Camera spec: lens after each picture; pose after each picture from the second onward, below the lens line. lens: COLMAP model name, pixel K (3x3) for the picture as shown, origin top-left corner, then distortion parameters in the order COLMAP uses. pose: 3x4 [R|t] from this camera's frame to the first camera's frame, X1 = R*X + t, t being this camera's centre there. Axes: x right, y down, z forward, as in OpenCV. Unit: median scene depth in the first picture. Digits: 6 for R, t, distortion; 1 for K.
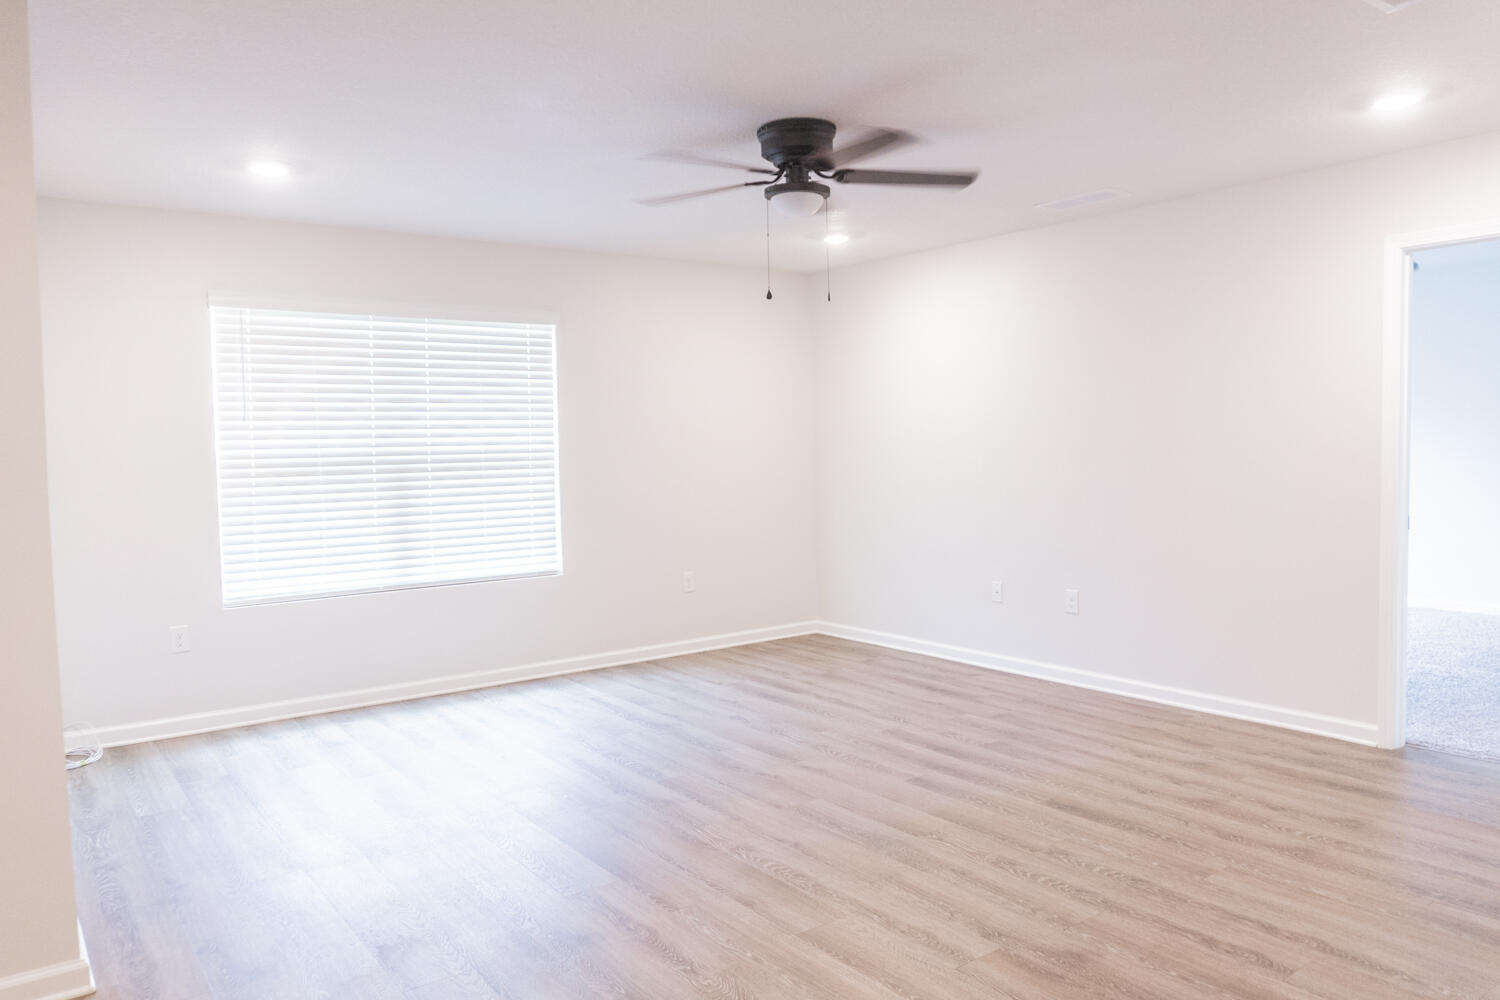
lens RADIAL K [[1057.1, 0, 732.6], [0, 1057.1, 500.3], [0, 0, 1]] dist [-0.009749, -0.002115]
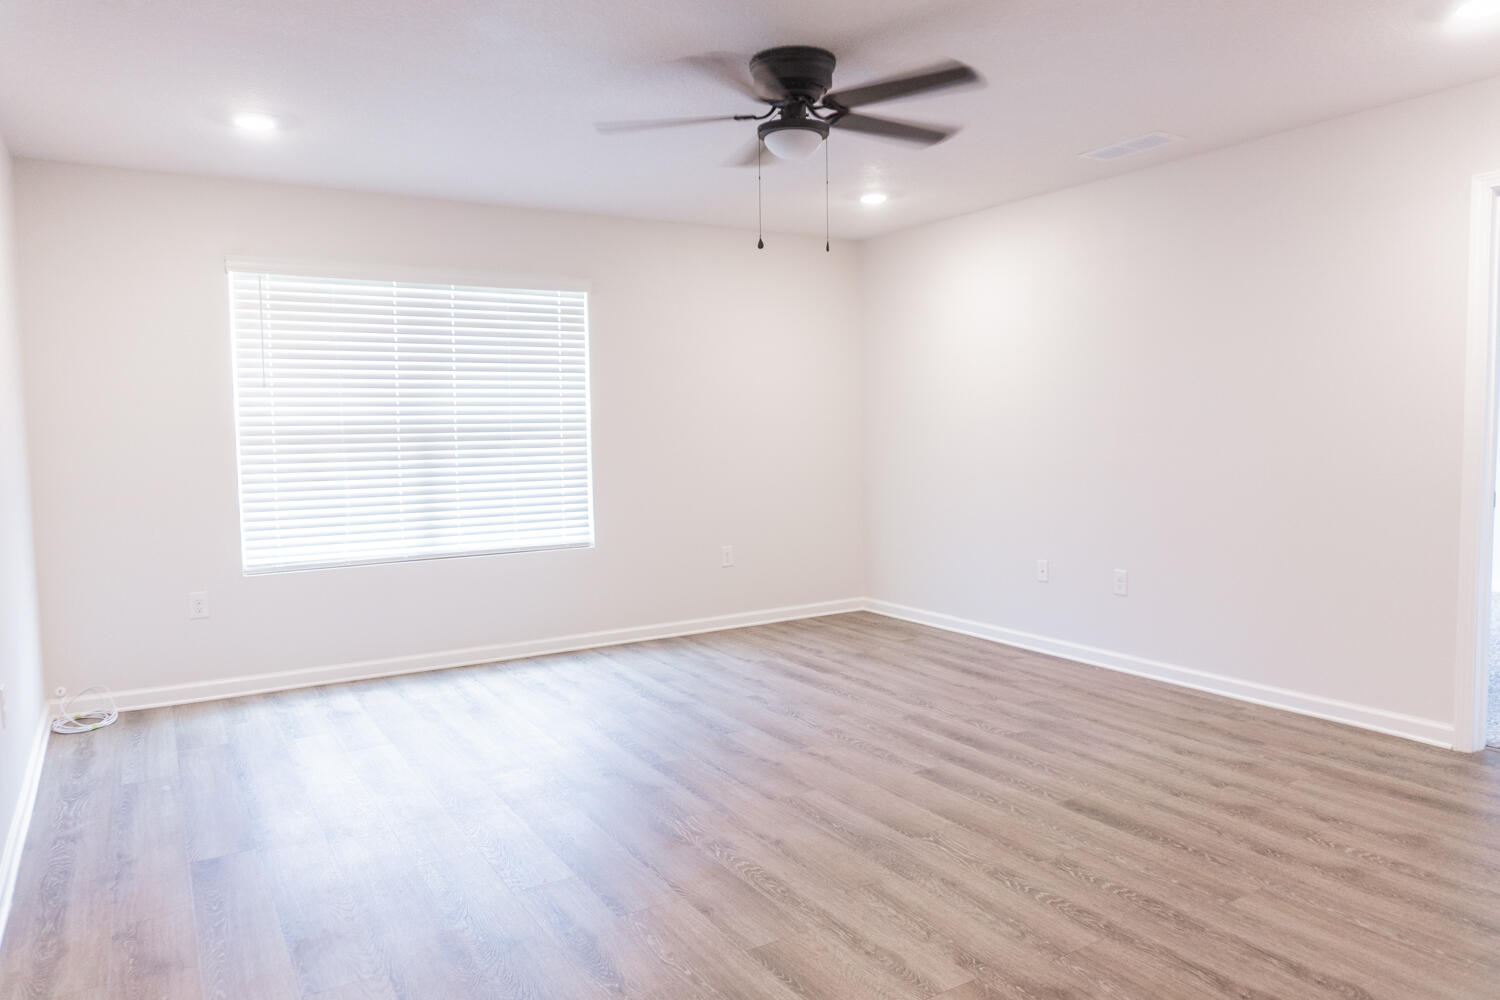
lens RADIAL K [[1007.4, 0, 750.4], [0, 1007.4, 498.3], [0, 0, 1]] dist [-0.018886, 0.000306]
pose [[0.996465, 0.009235, -0.083497, 0.085028], [-0.007743, 0.999805, 0.018173, 0.009665], [0.083649, -0.017462, 0.996342, 0.106830]]
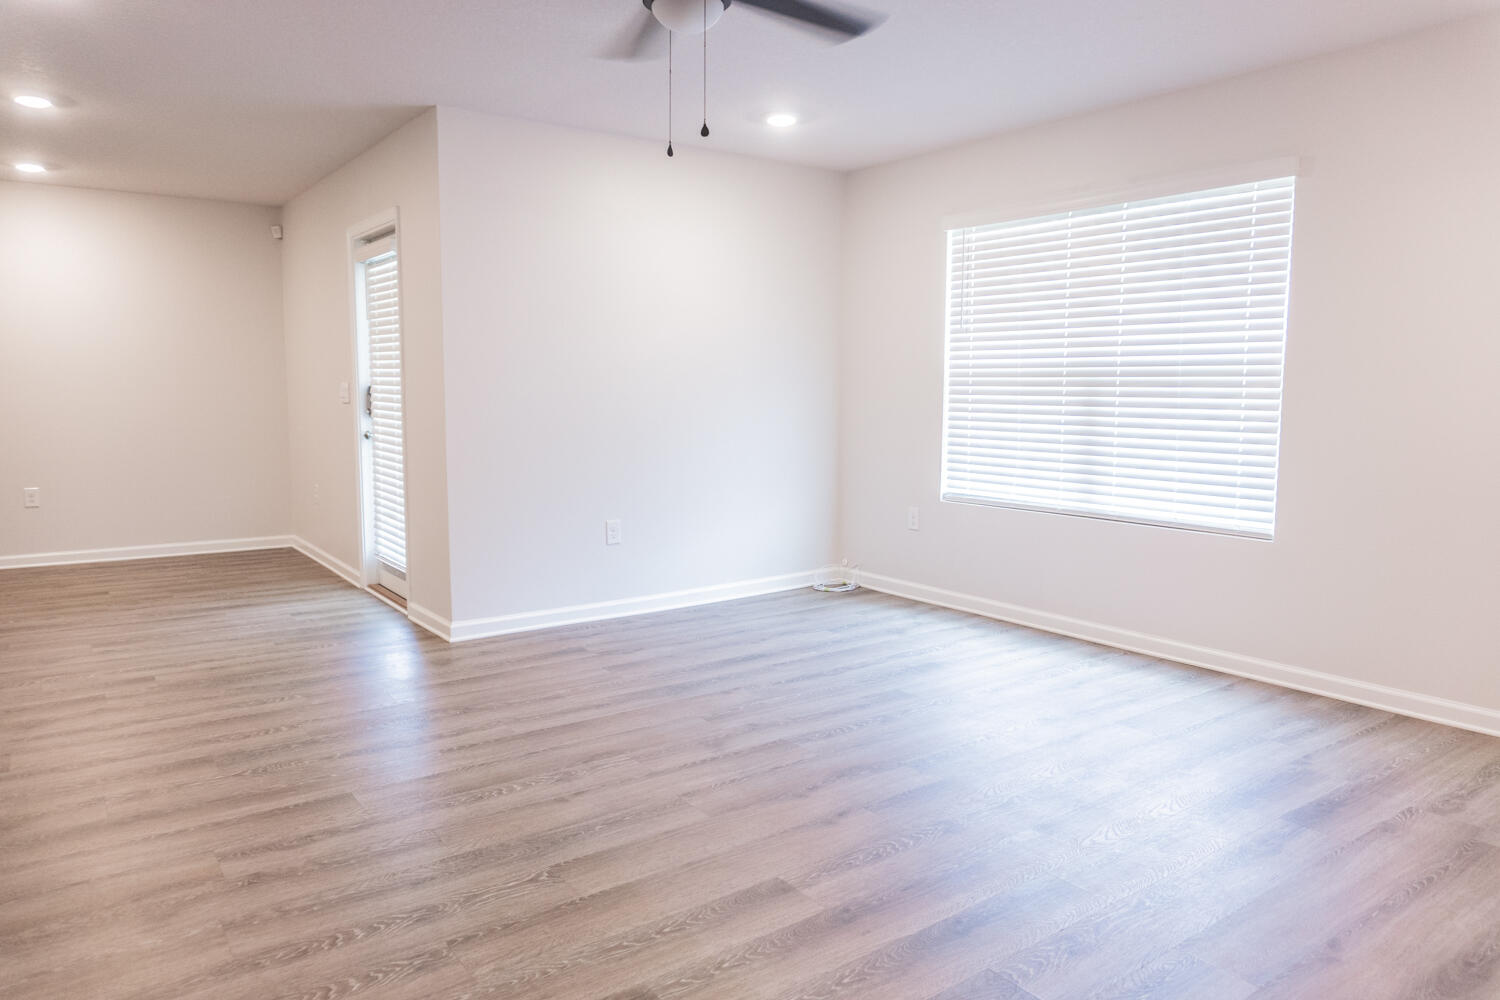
lens RADIAL K [[1007.4, 0, 750.4], [0, 1007.4, 498.3], [0, 0, 1]] dist [-0.018886, 0.000306]
pose [[-0.013928, 0.129966, -0.991421, 0.677783], [-0.058934, 0.989686, 0.130567, -0.032941], [0.998165, 0.060247, -0.006125, 0.907735]]
